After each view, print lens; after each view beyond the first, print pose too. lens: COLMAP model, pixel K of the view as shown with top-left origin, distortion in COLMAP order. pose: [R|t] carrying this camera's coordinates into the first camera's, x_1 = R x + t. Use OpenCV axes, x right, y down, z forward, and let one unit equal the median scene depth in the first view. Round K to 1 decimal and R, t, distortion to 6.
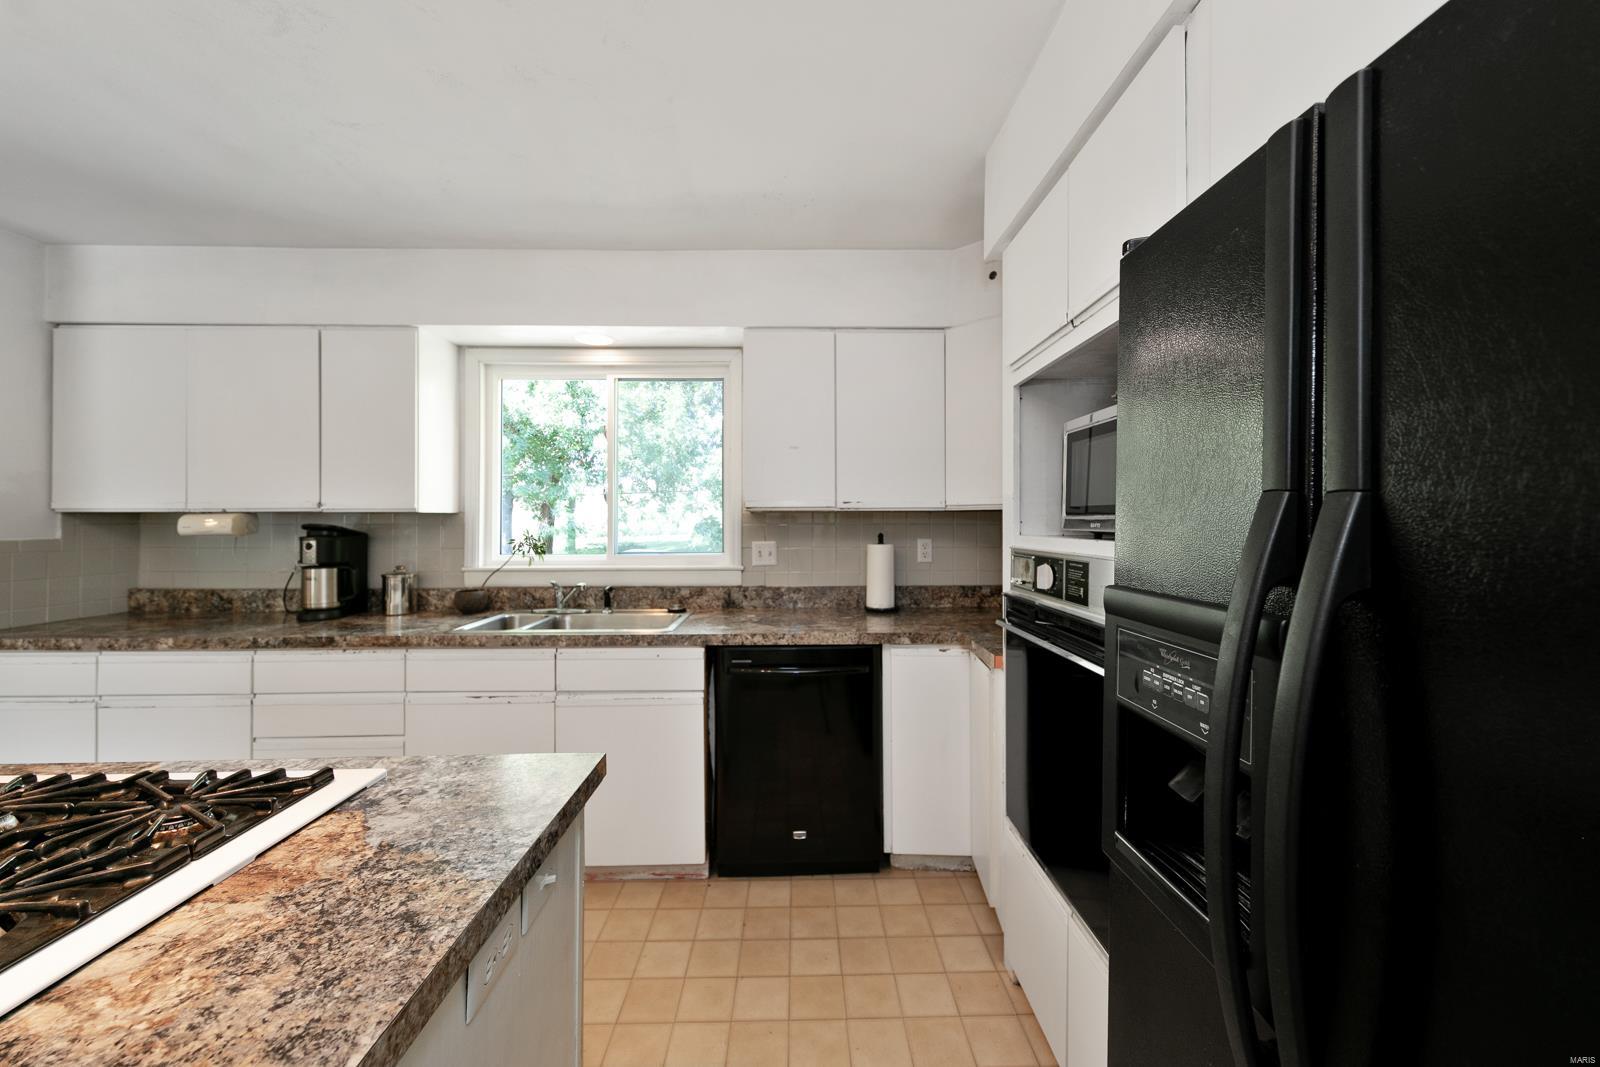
lens RADIAL K [[573.5, 0, 793.3], [0, 573.5, 513.7], [0, 0, 1]] dist [0.000999, -0.000158]
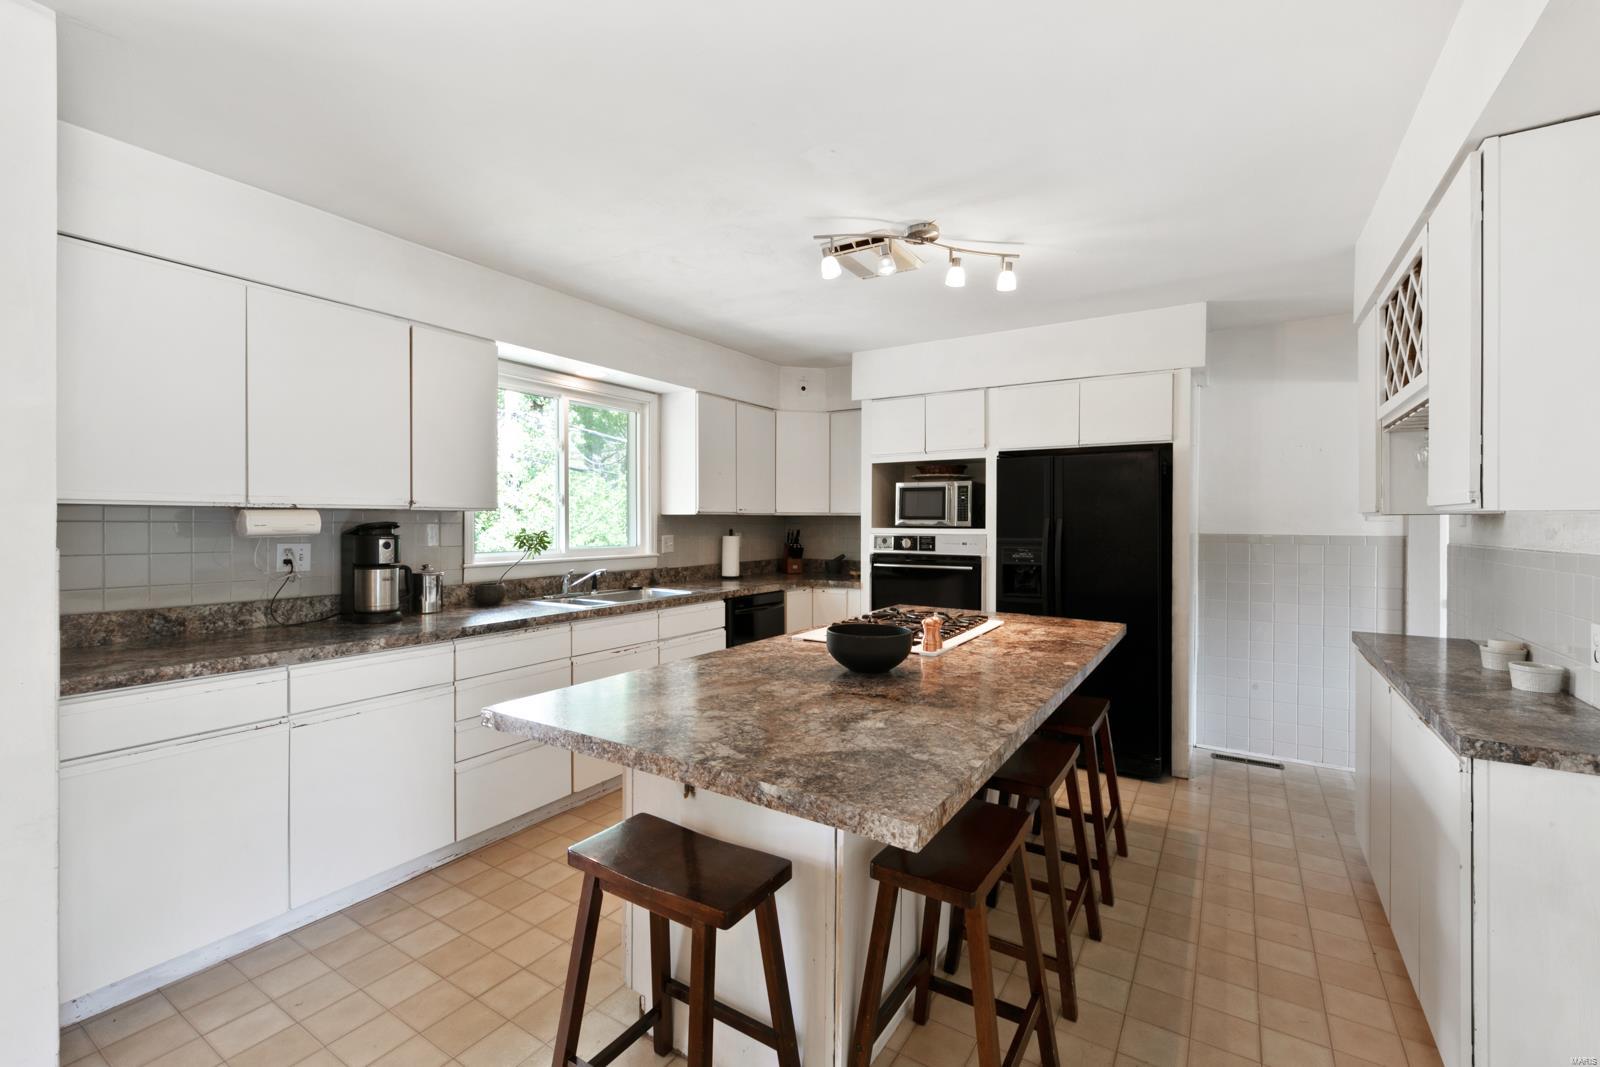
lens RADIAL K [[690.8, 0, 793.3], [0, 690.8, 519.9], [0, 0, 1]] dist [0.000381, 0.000175]
pose [[0.566888, 0.004842, 0.823781, -1.445031], [-0.015273, 0.999873, 0.004632, 0.001621], [-0.823653, -0.015207, 0.566889, -0.196422]]
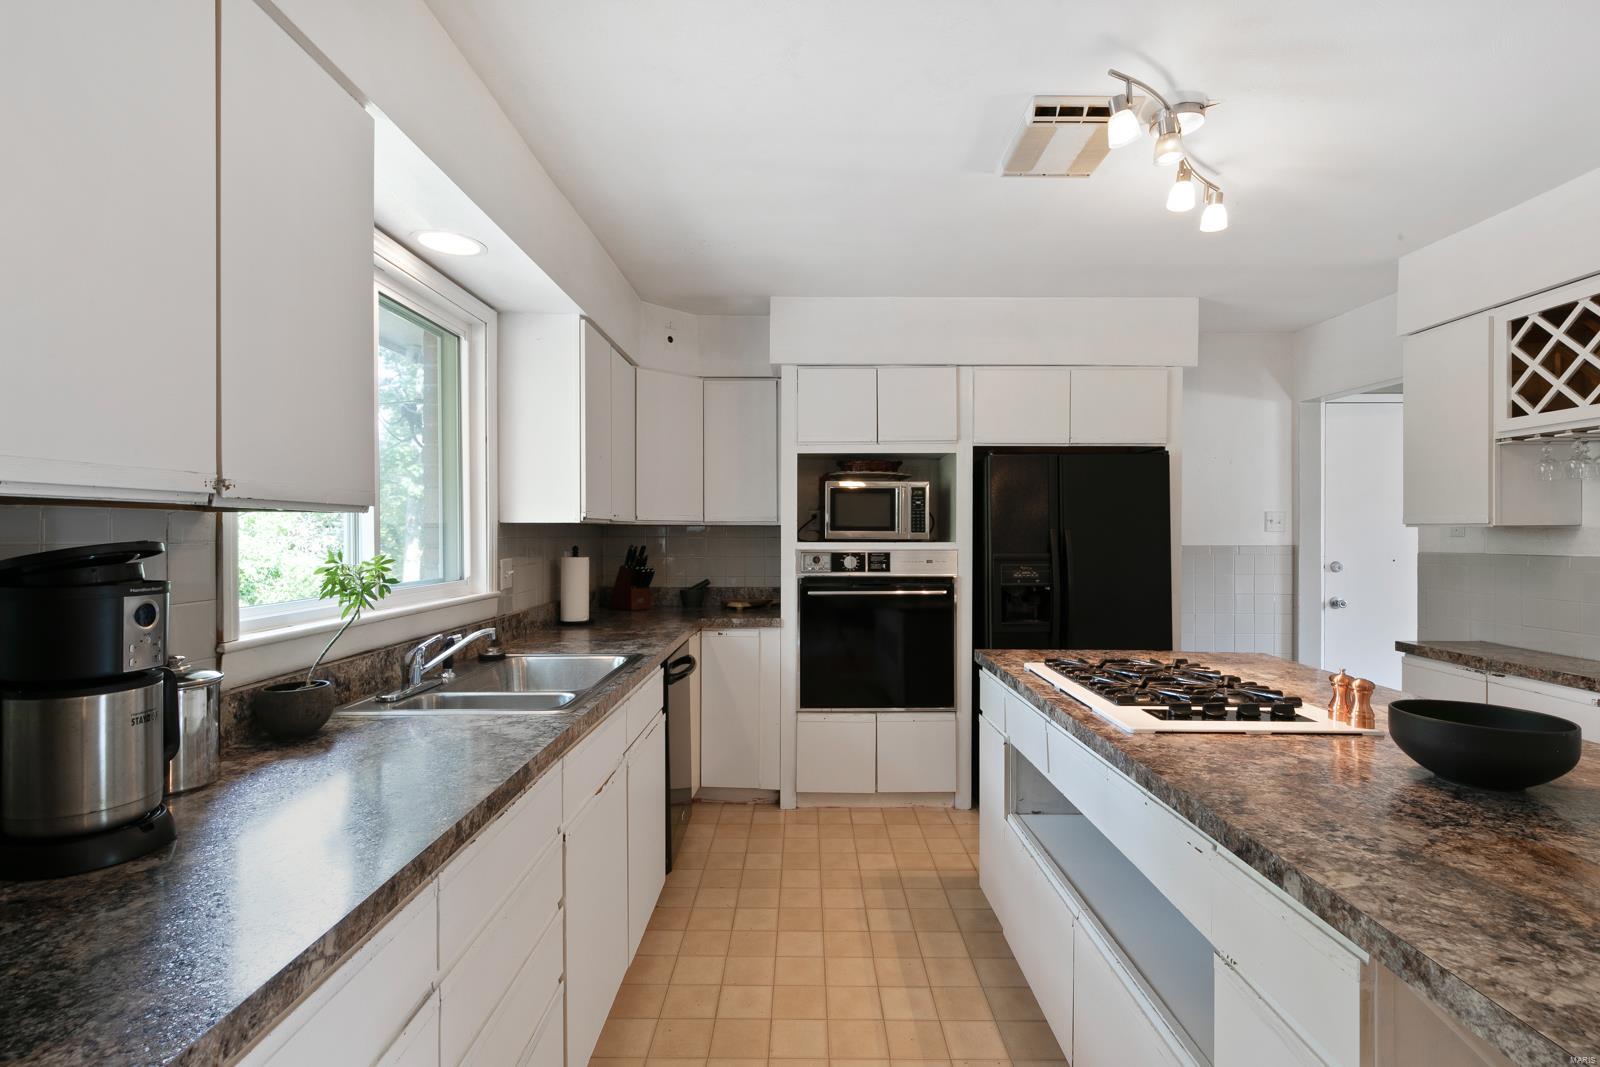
lens RADIAL K [[762.8, 0, 803.9], [0, 762.8, 532.8], [0, 0, 1]] dist [-0.000040, -0.000082]
pose [[0.024179, 0.001629, 0.999706, -1.177849], [-0.014204, 0.999898, -0.001286, 0.018348], [-0.999607, -0.014168, 0.024200, 1.162607]]
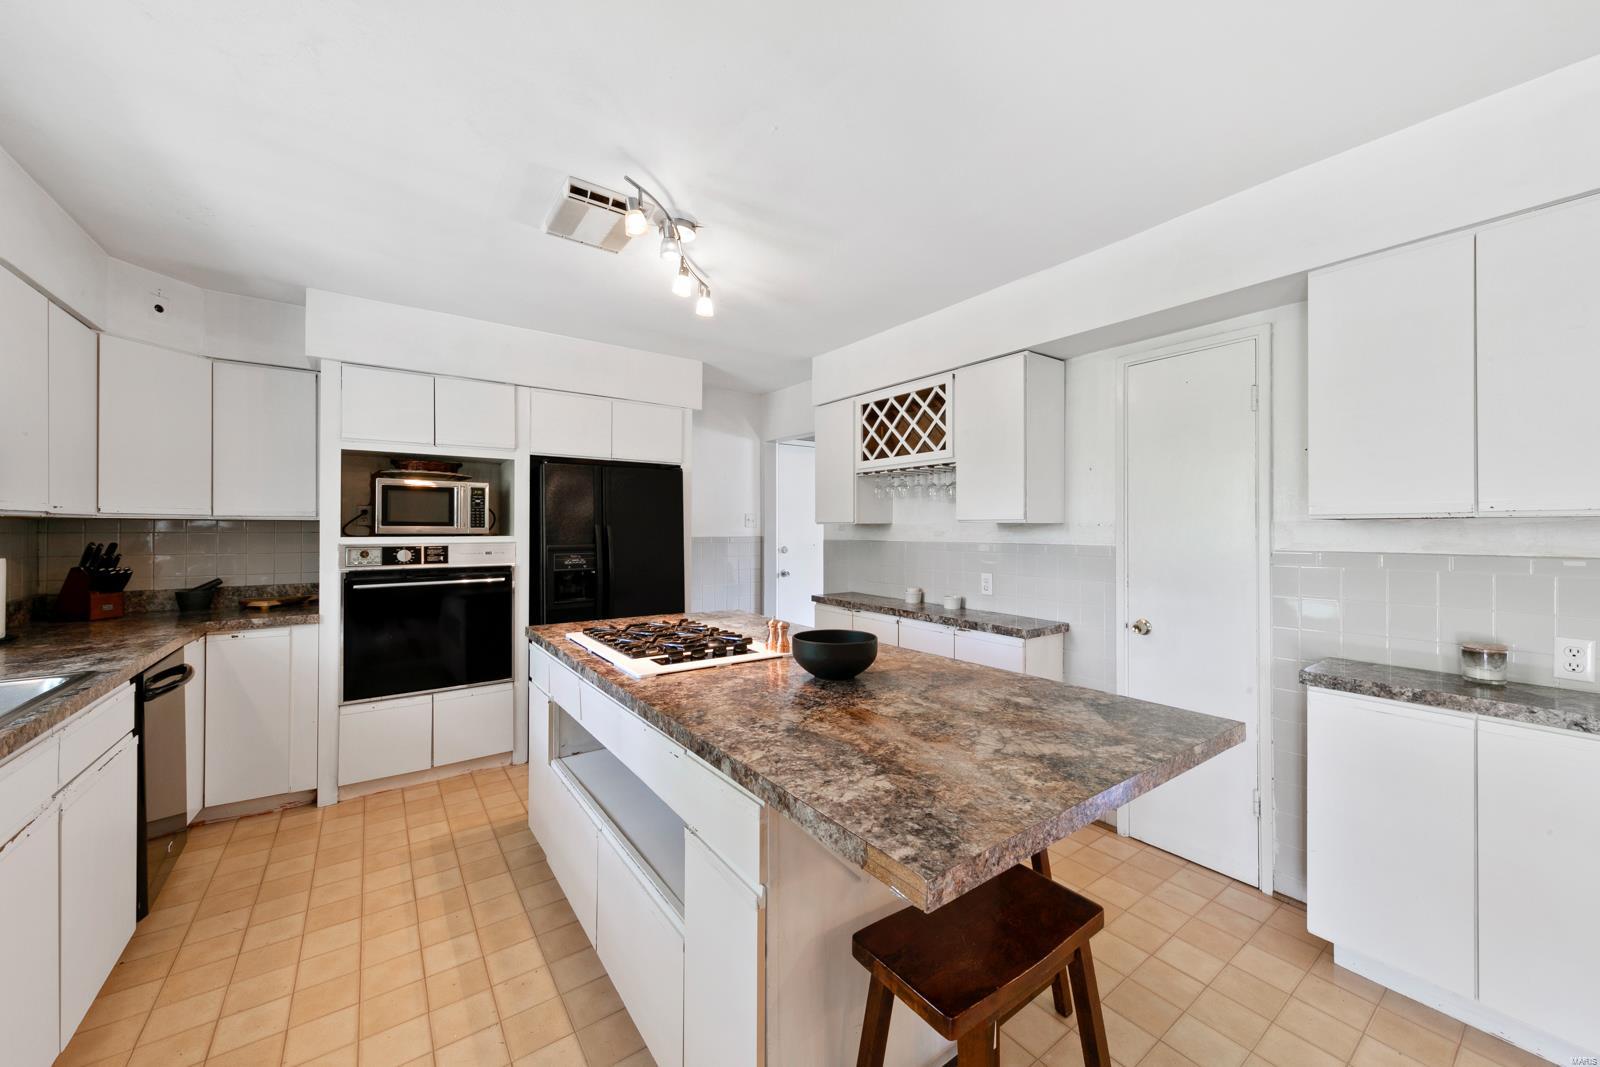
lens RADIAL K [[597.0, 0, 812.2], [0, 597.0, 524.0], [0, 0, 1]] dist [0.001115, -0.000196]
pose [[-0.581284, 0.007080, 0.813670, -1.188748], [-0.010515, 0.999813, -0.016211, 0.018147], [-0.813633, -0.017980, -0.581101, 1.125689]]
